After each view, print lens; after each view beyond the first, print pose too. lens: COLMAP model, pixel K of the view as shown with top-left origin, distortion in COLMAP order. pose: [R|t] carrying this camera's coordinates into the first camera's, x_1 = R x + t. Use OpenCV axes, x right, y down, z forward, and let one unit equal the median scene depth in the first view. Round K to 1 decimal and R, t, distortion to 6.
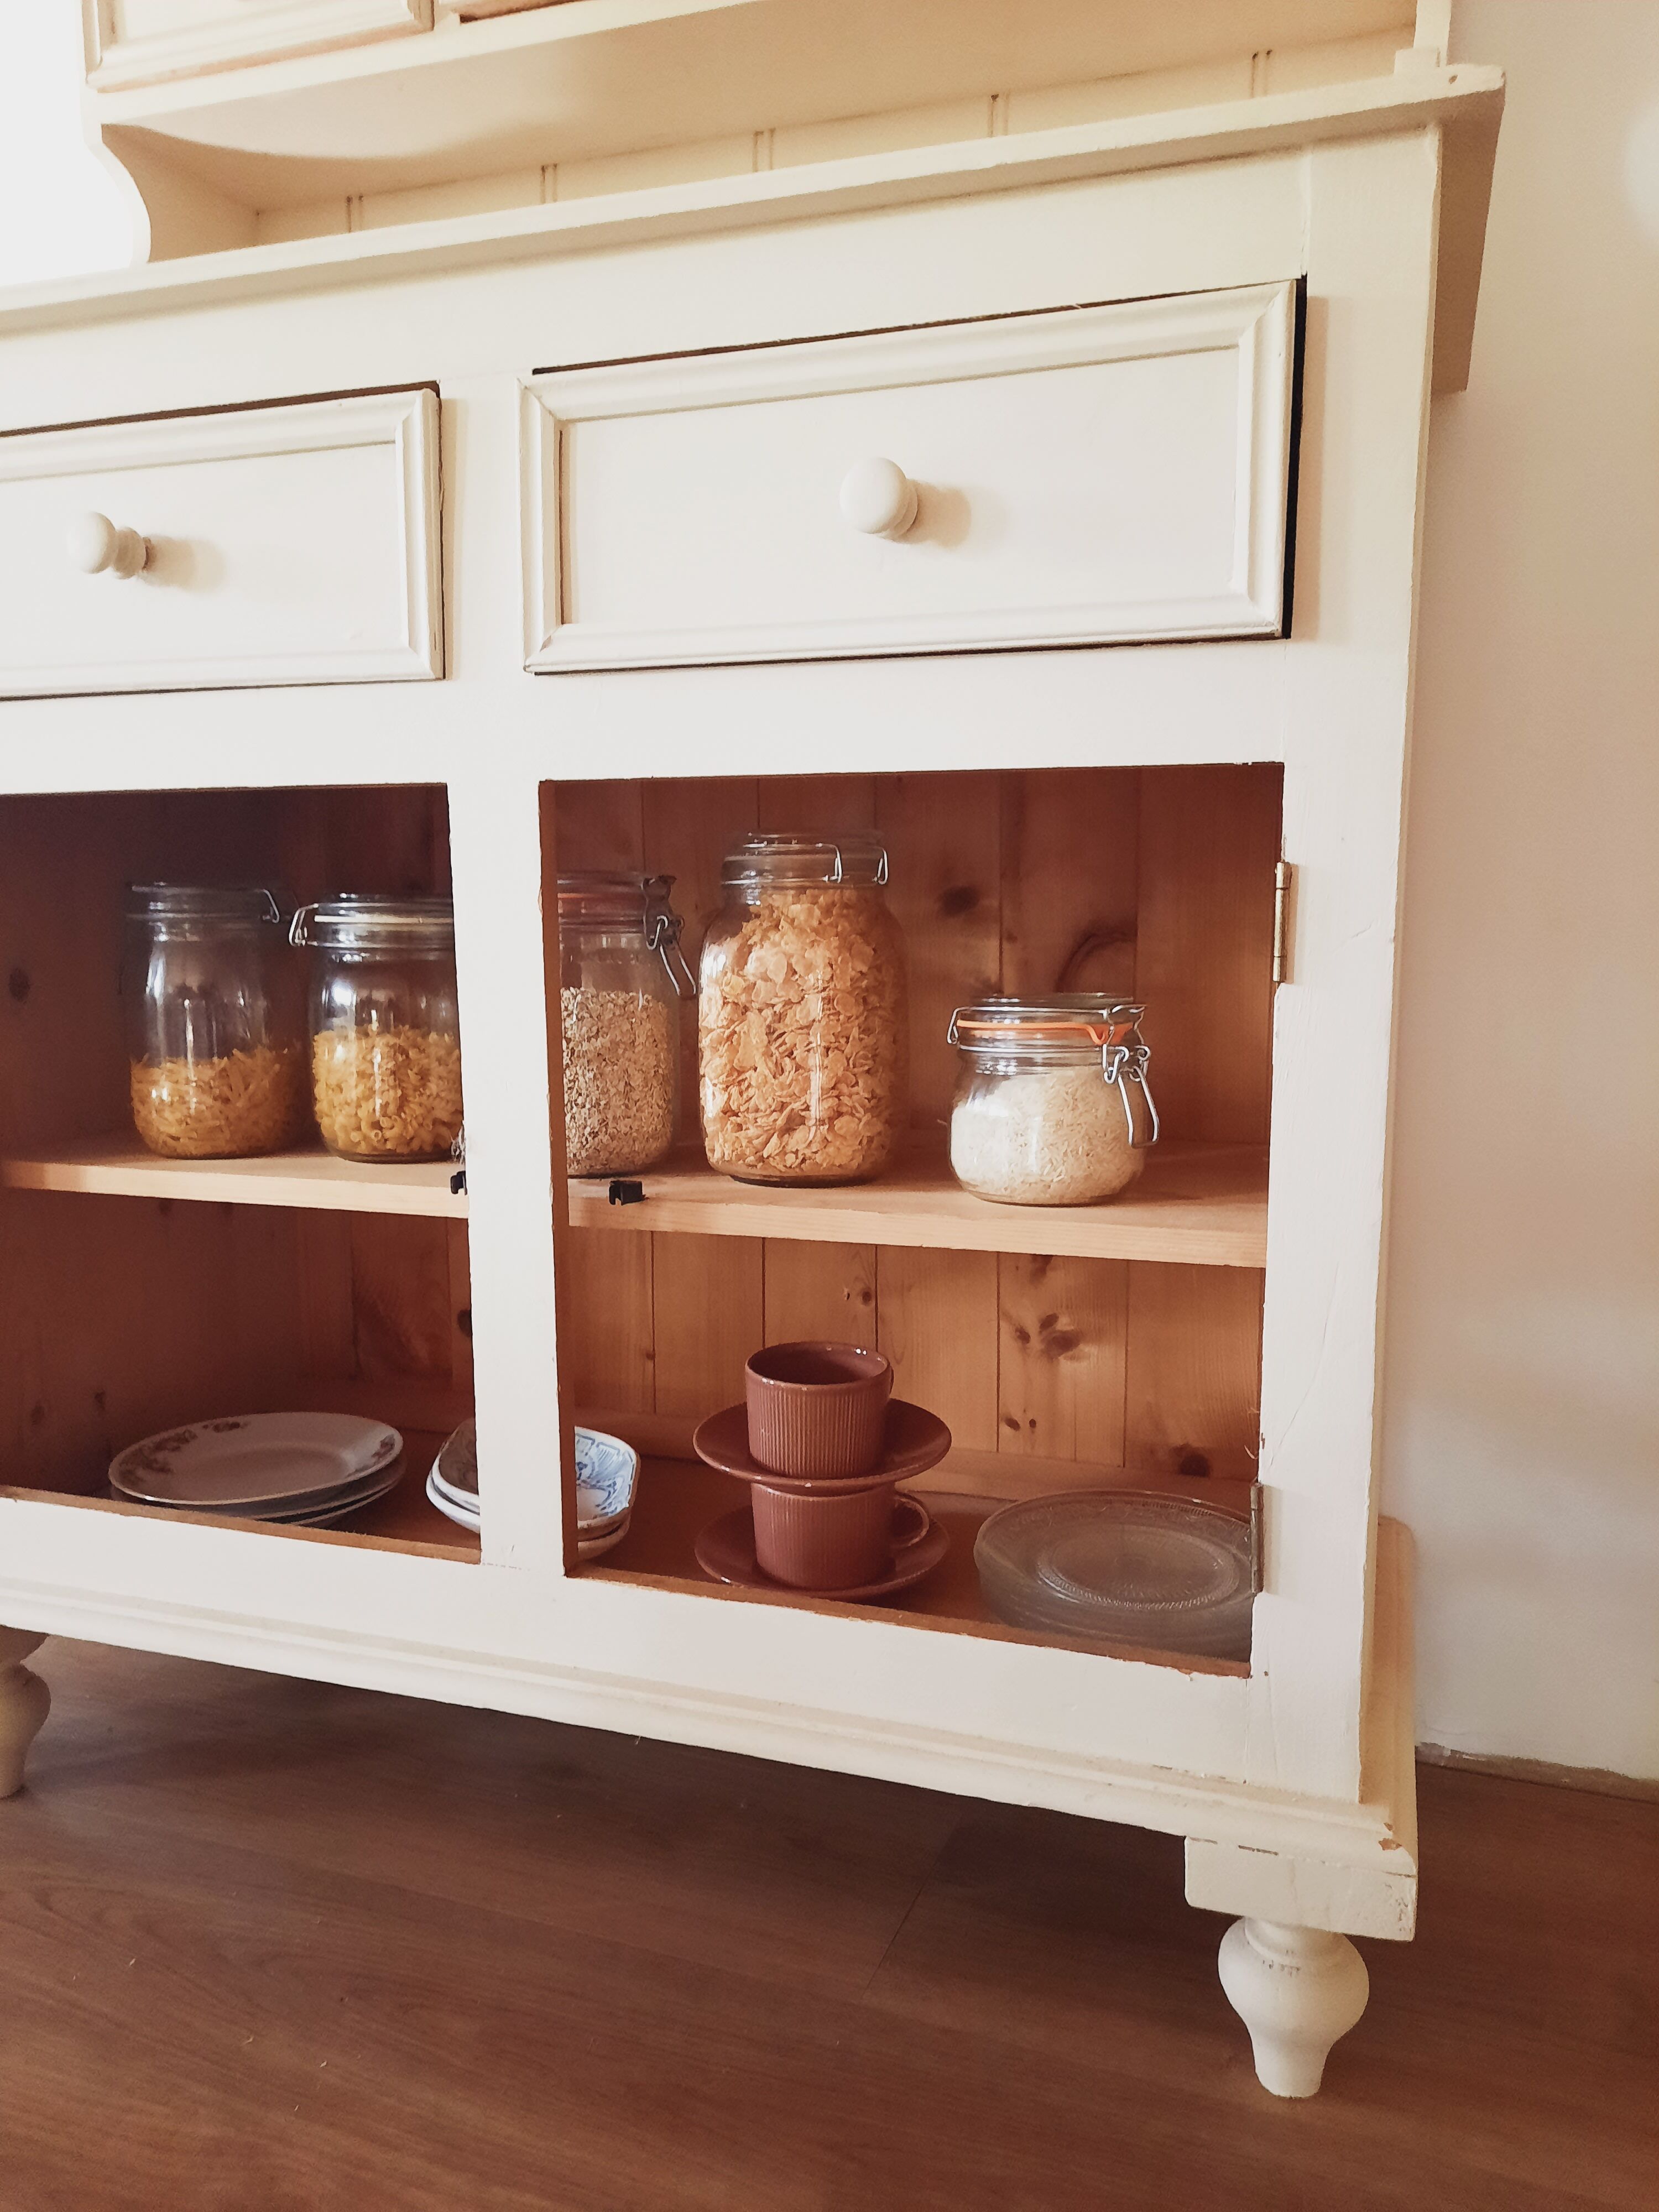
lens RADIAL K [[1628.4, 0, 827.7], [0, 1628.4, 1116.0], [0, 0, 1]] dist [0.070835, -0.092183]
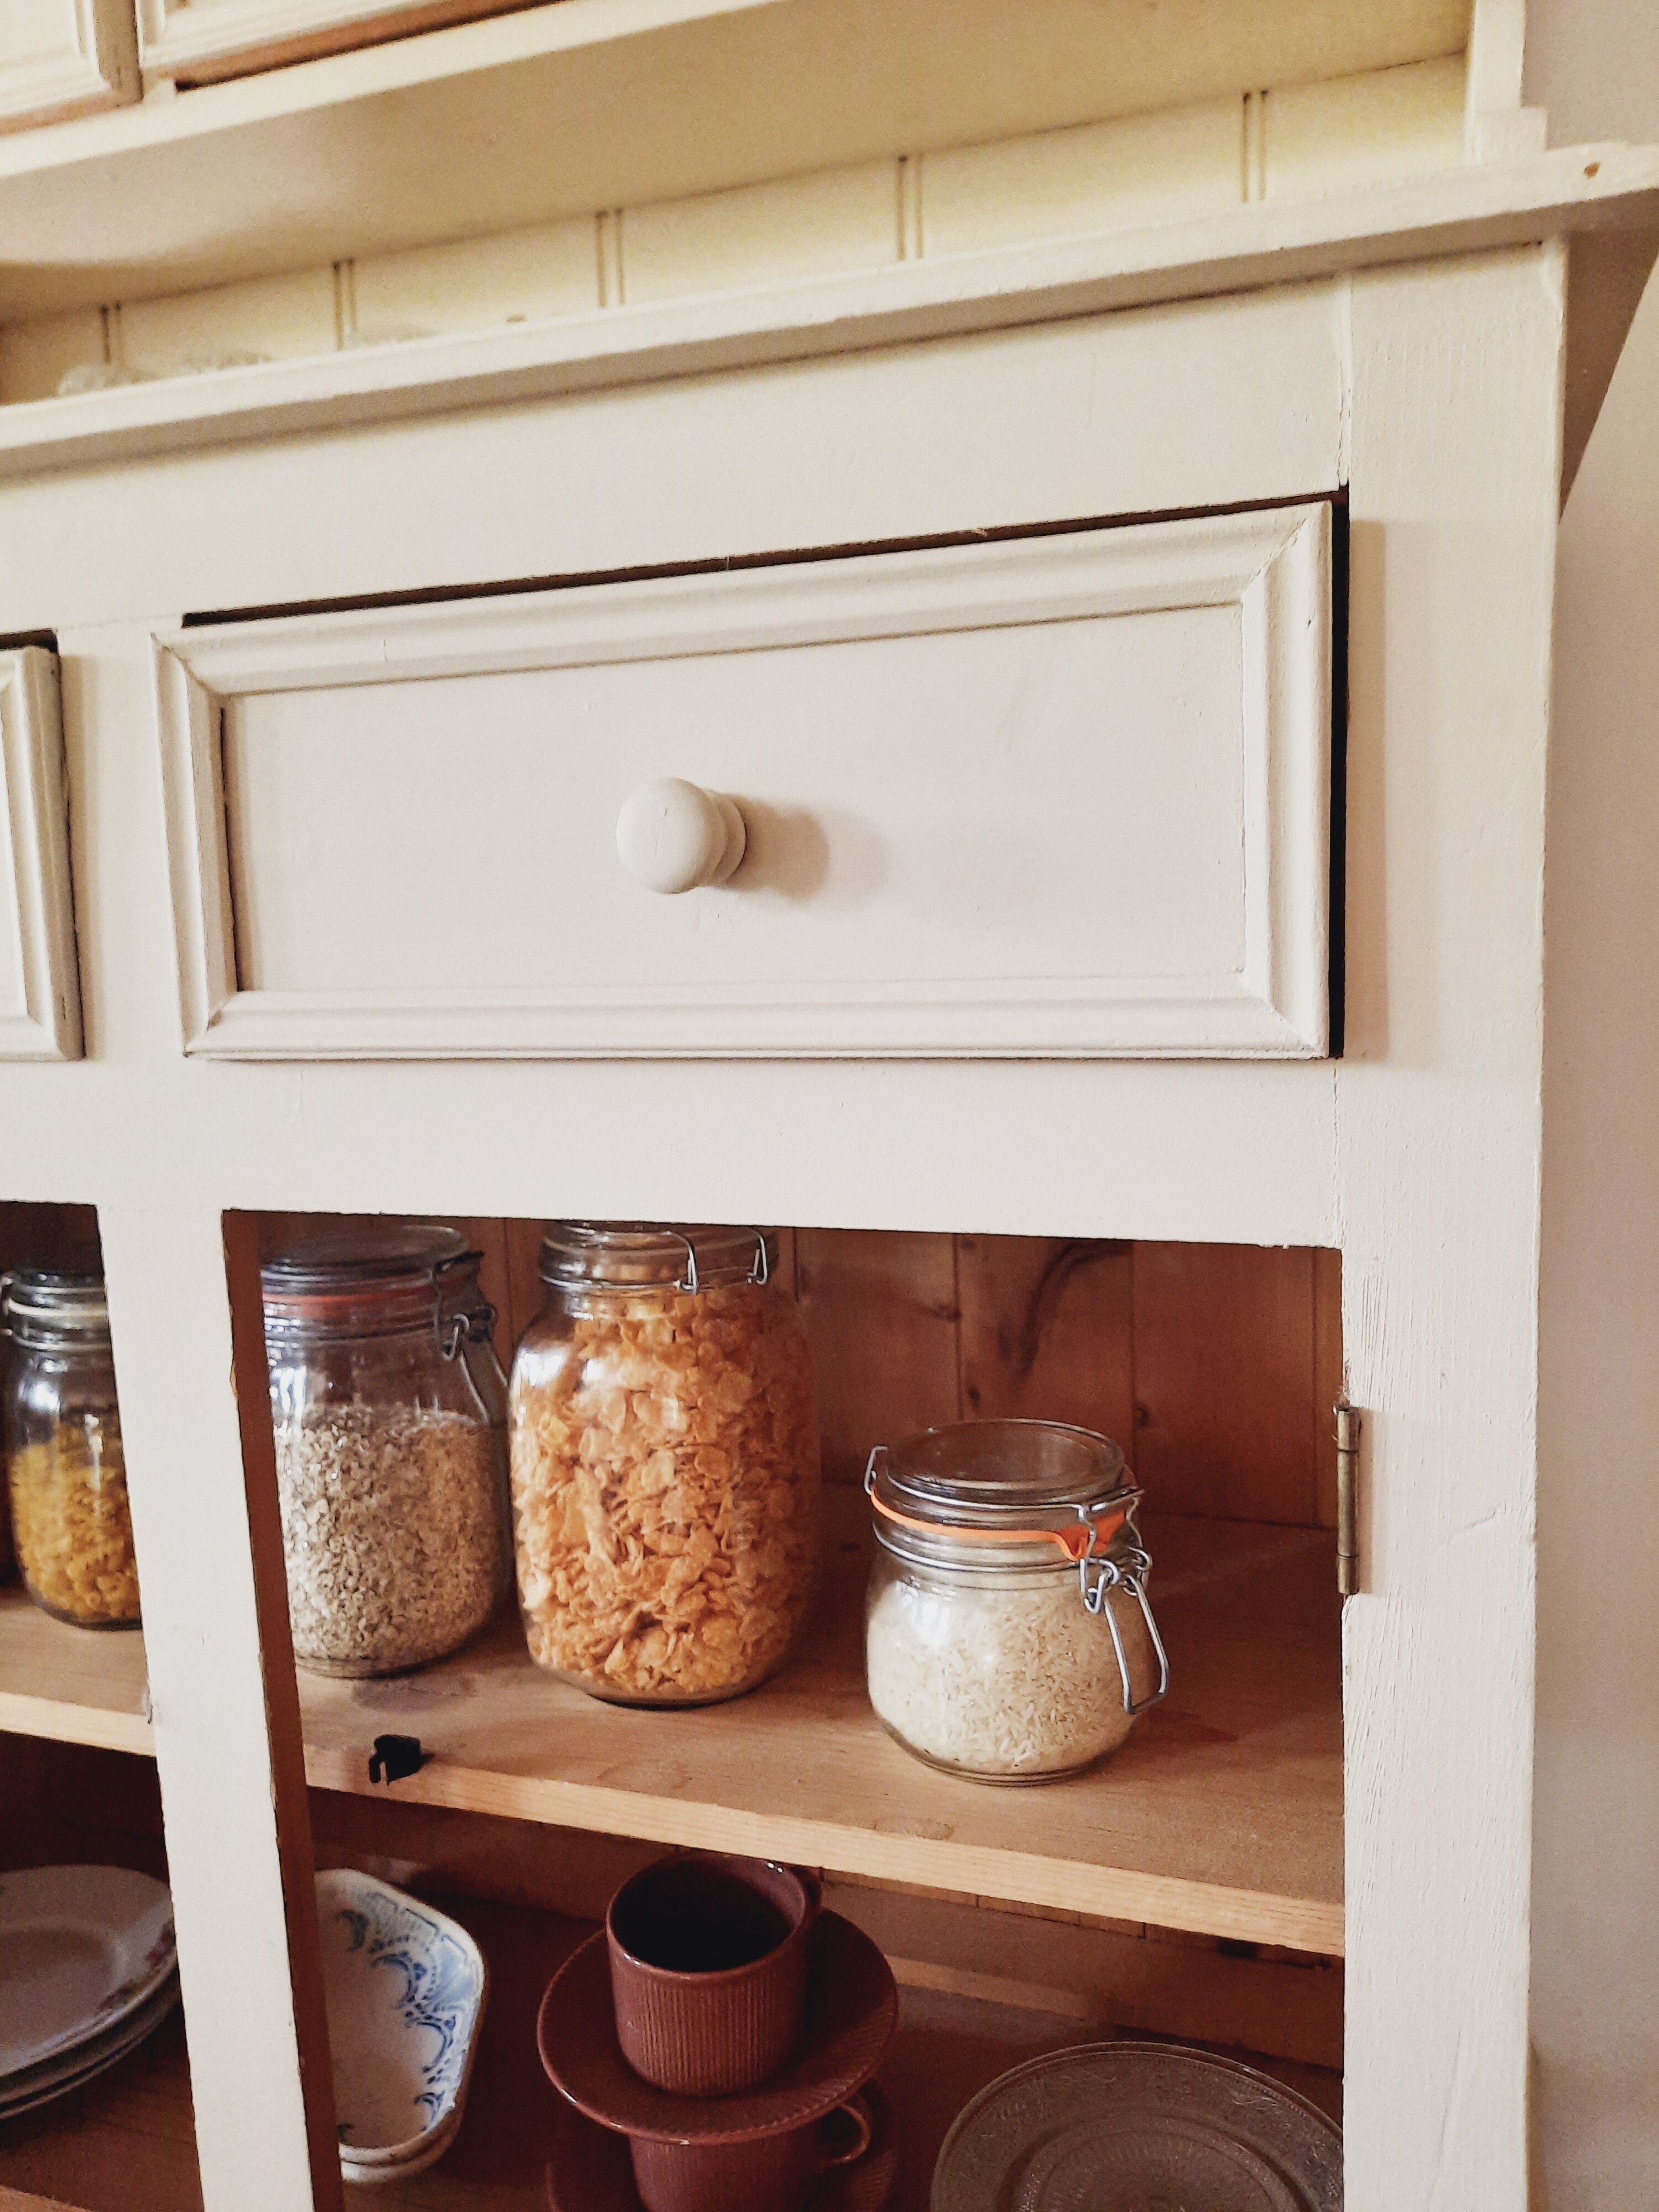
lens RADIAL K [[1665.1, 0, 829.5], [0, 1665.1, 1106.0], [0, 0, 1]] dist [0.037488, -0.051508]
pose [[0.999426, -0.032035, -0.011000, 0.072981], [0.031847, 0.999352, -0.016777, -0.204354], [0.011531, 0.016417, 0.999799, 0.284579]]
